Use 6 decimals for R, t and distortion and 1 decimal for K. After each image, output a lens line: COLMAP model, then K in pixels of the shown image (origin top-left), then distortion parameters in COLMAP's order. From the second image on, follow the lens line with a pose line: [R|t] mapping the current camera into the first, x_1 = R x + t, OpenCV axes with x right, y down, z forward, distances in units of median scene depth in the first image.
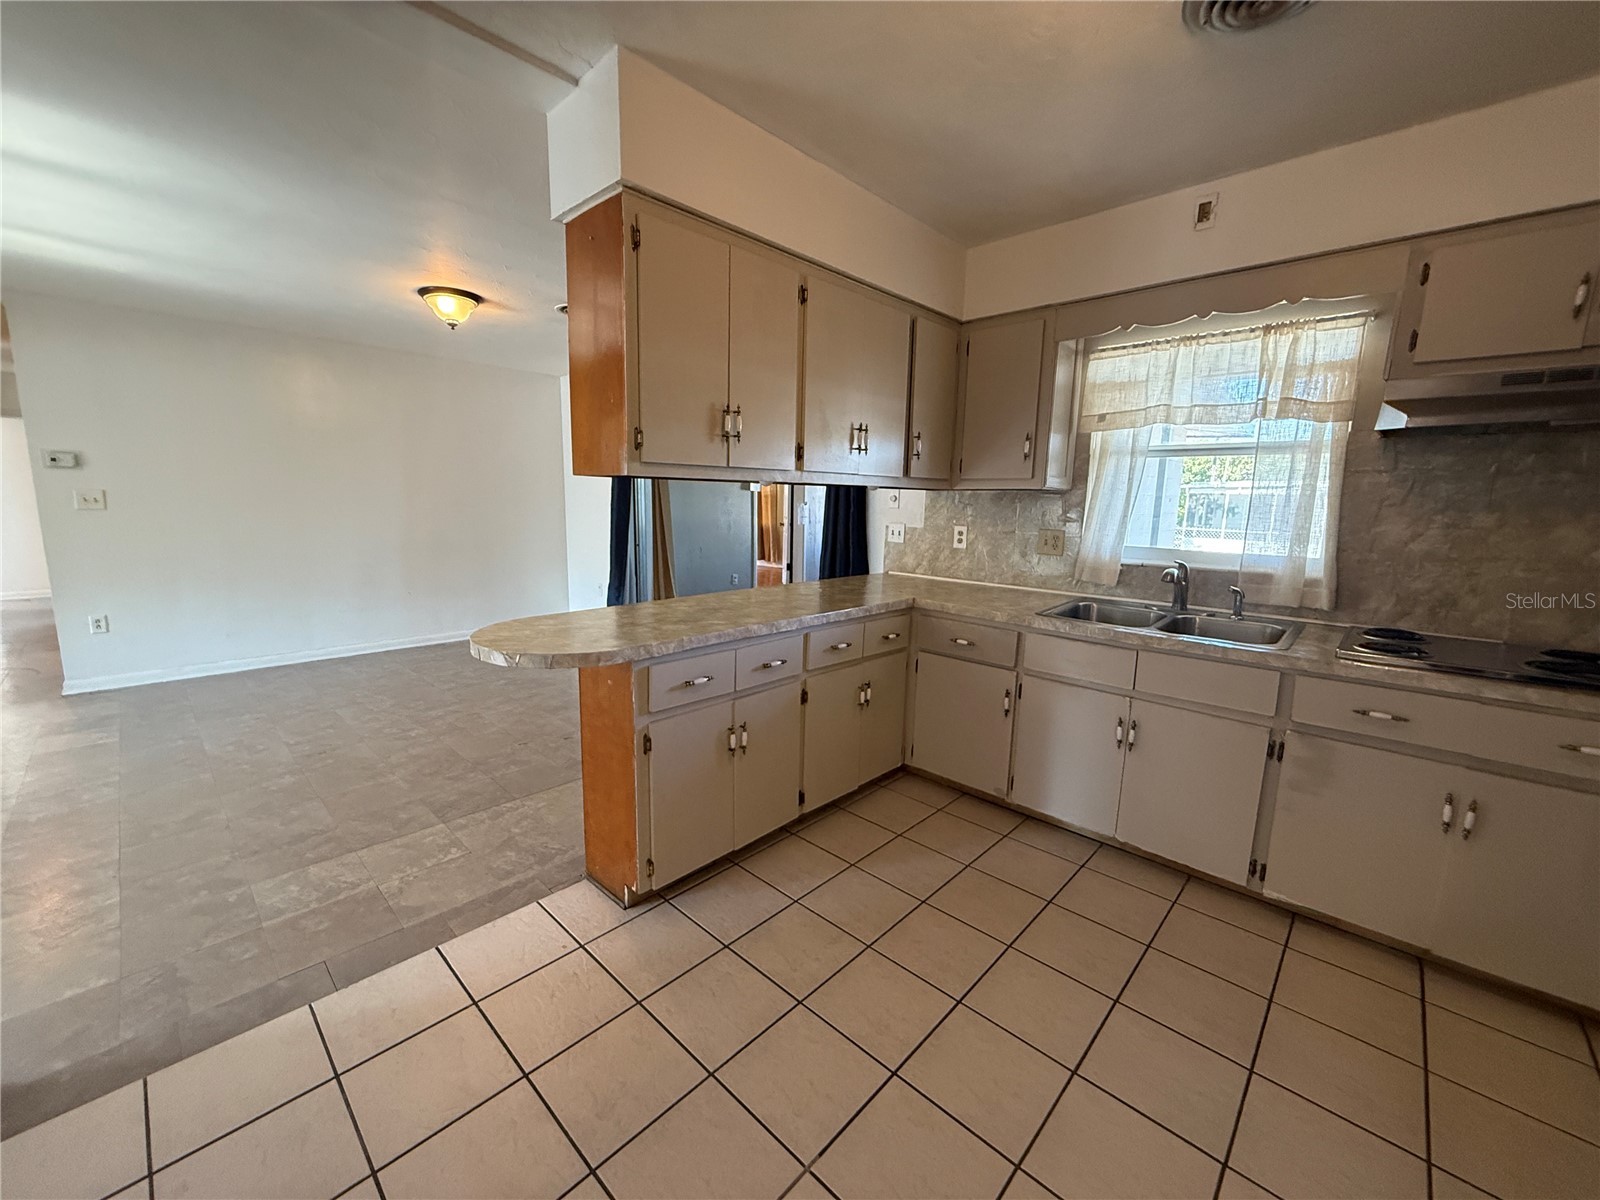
lens RADIAL K [[637.6, 0, 795.1], [0, 637.6, 598.5], [0, 0, 1]] dist [-0.000589, 0.000691]
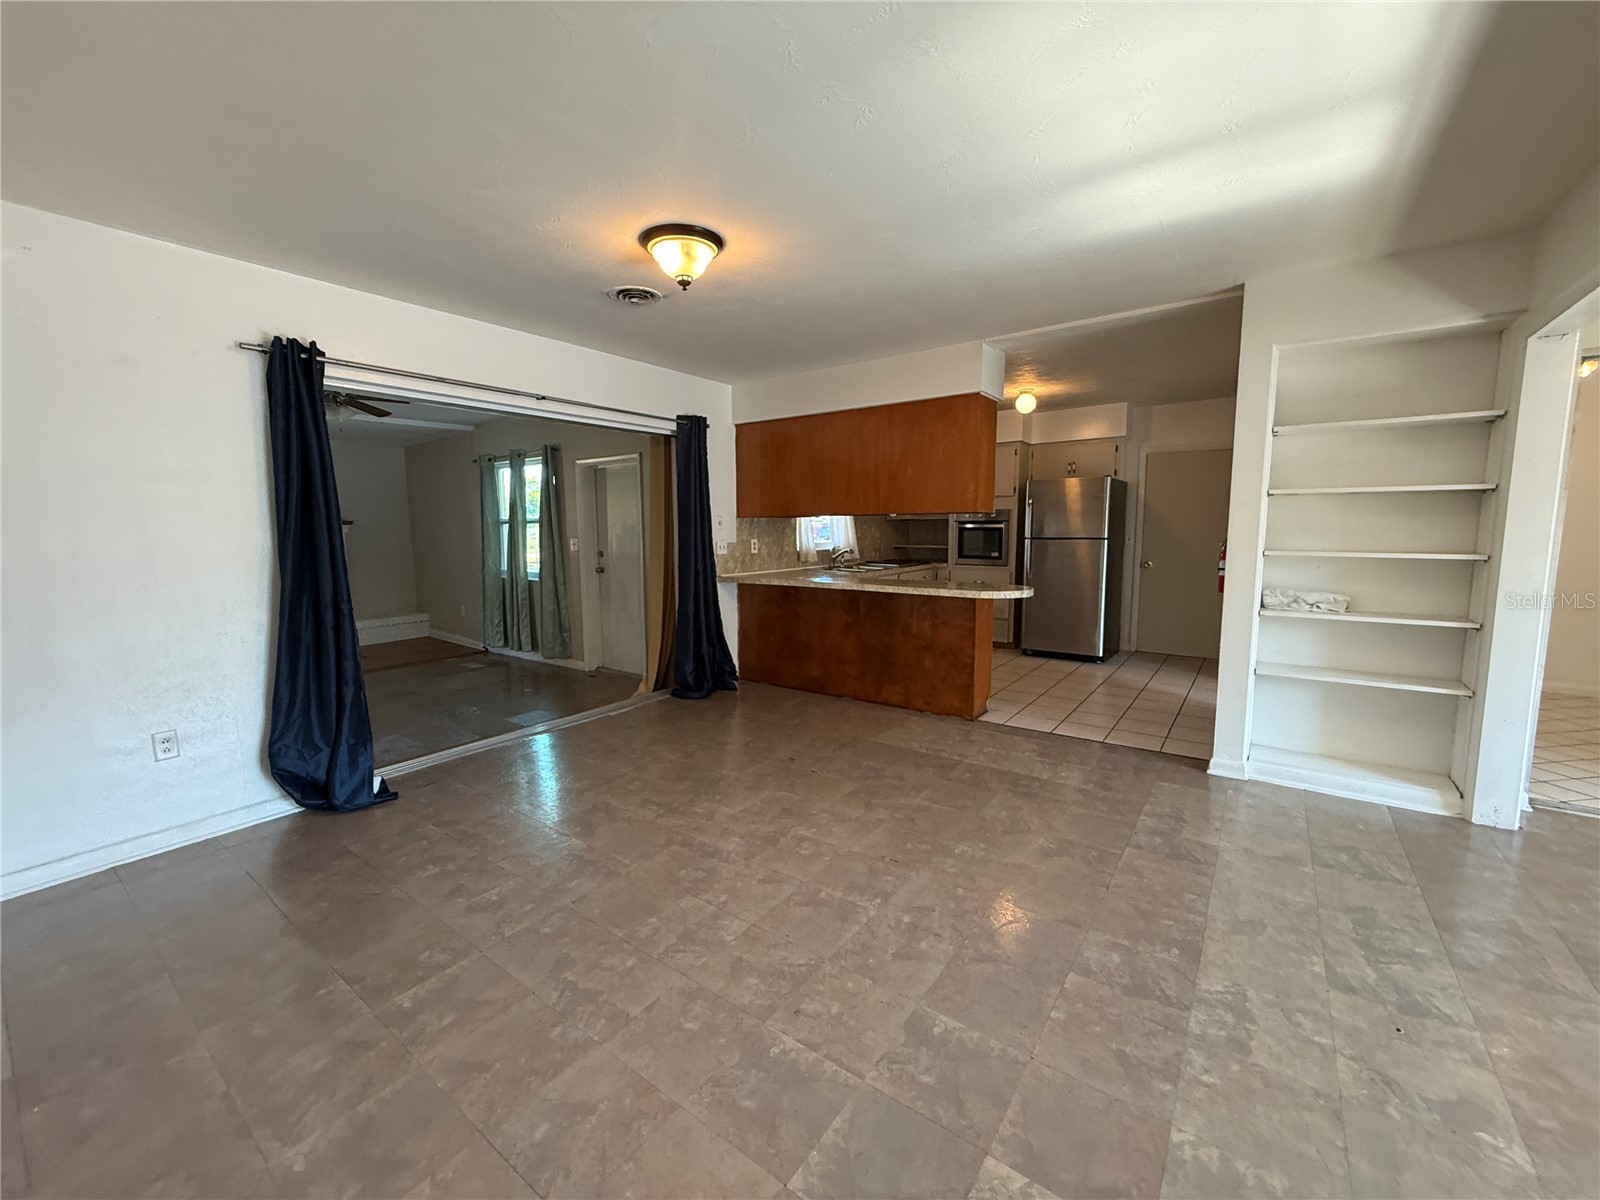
lens RADIAL K [[637.6, 0, 793.5], [0, 637.6, 599.8], [0, 0, 1]] dist [-0.000589, 0.000691]
pose [[-0.121384, -0.131778, 0.983819, -1.897291], [0.160373, 0.975523, 0.150454, -0.264255], [-0.979564, 0.176040, -0.097280, 1.495637]]
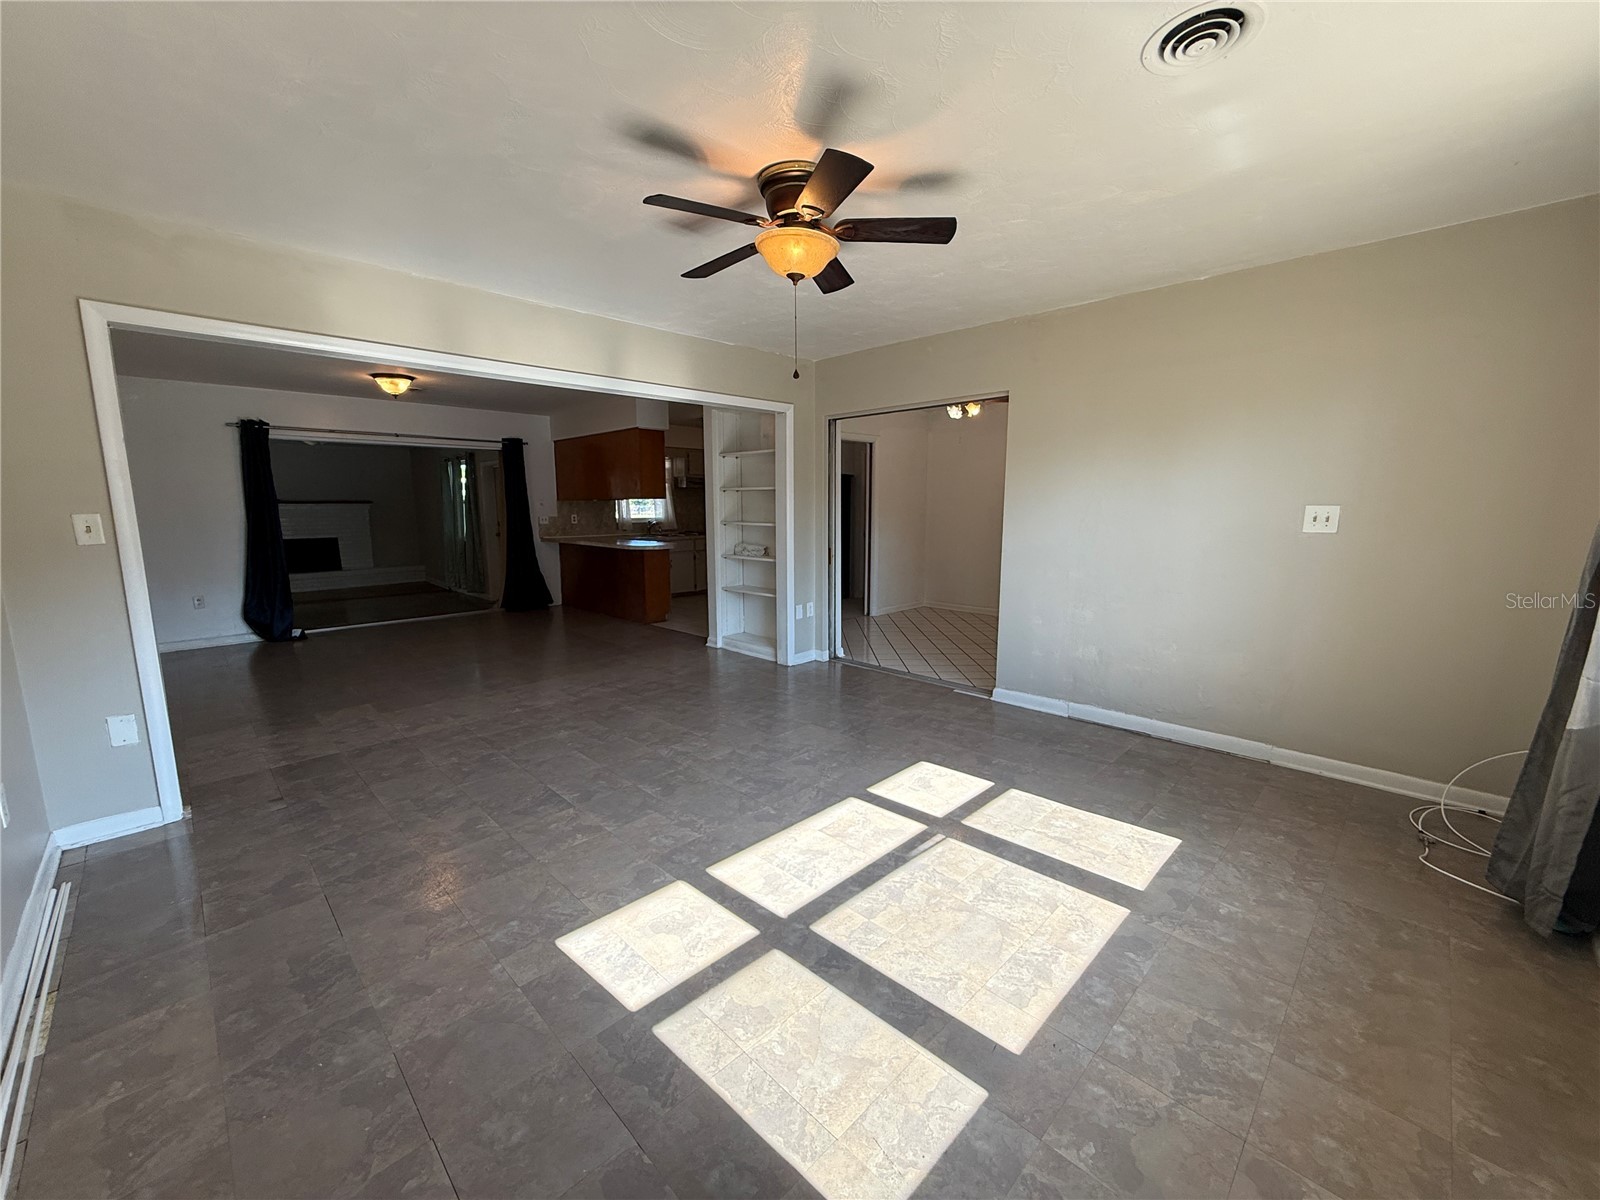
lens RADIAL K [[637.6, 0, 794.2], [0, 637.6, 598.3], [0, 0, 1]] dist [-0.000589, 0.000691]
pose [[0.030250, -0.164716, 0.985877, -3.090569], [0.160218, 0.974374, 0.157878, -0.068906], [-0.986618, 0.153179, 0.055866, 0.071890]]
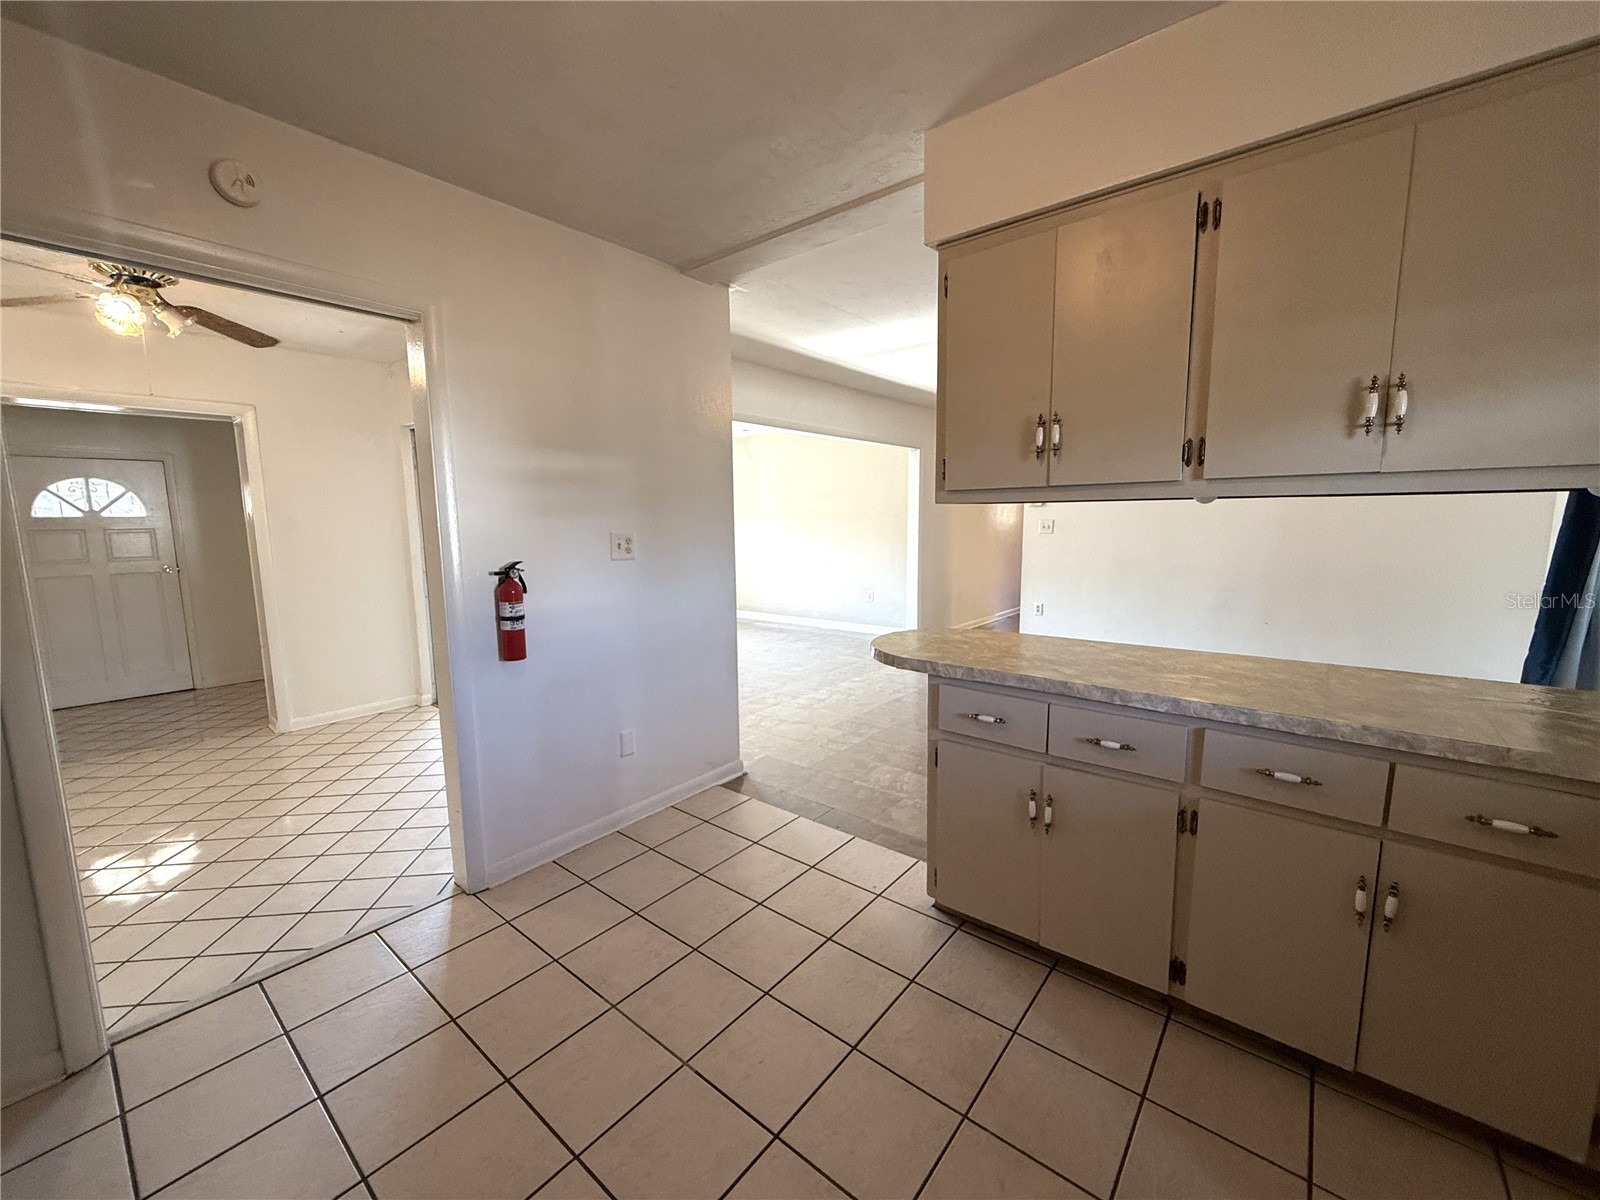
lens RADIAL K [[637.6, 0, 797.4], [0, 637.6, 601.7], [0, 0, 1]] dist [-0.000589, 0.000691]
pose [[0.072250, 0.109496, -0.991358, 0.604893], [-0.141947, 0.984967, 0.098445, -0.075976], [0.987234, 0.133607, 0.086707, 0.510438]]
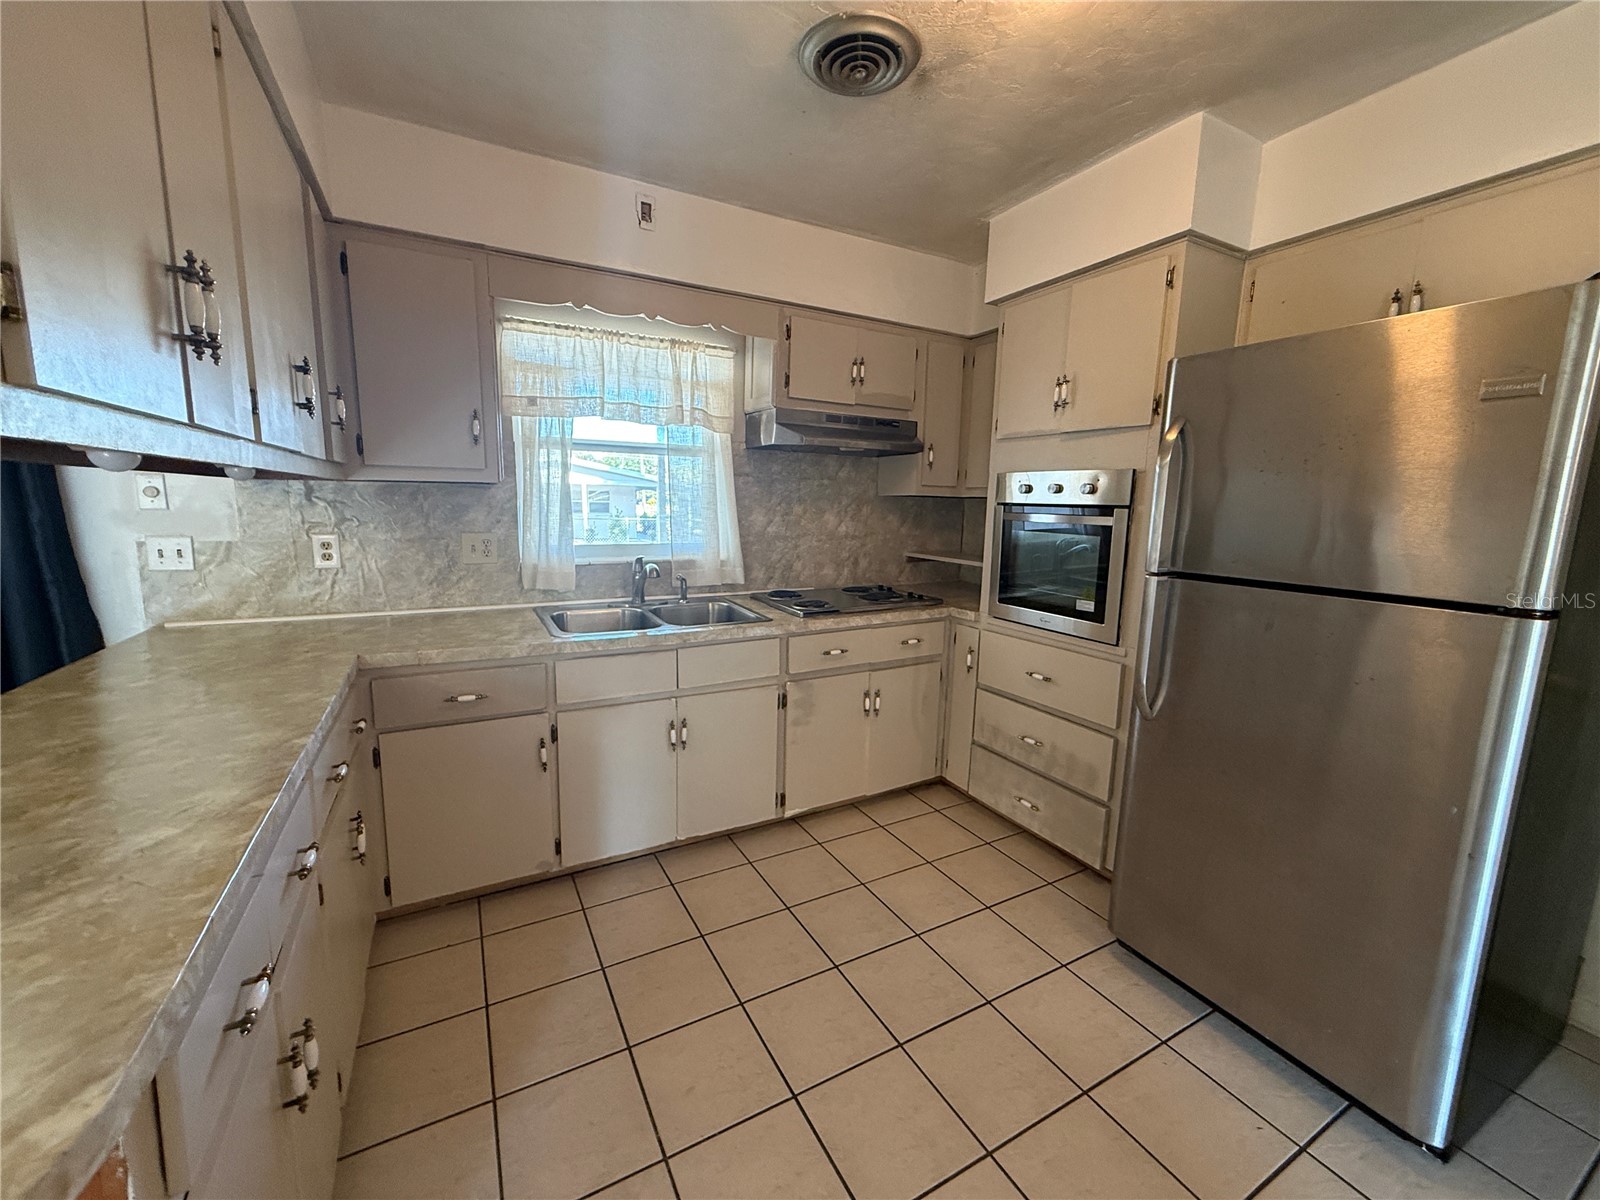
lens RADIAL K [[637.6, 0, 793.5], [0, 637.6, 599.2], [0, 0, 1]] dist [-0.000589, 0.000691]
pose [[0.310737, -0.159467, 0.937023, -0.299792], [0.136967, 0.983049, 0.121878, -0.084826], [-0.940576, 0.090469, 0.327312, 0.458074]]
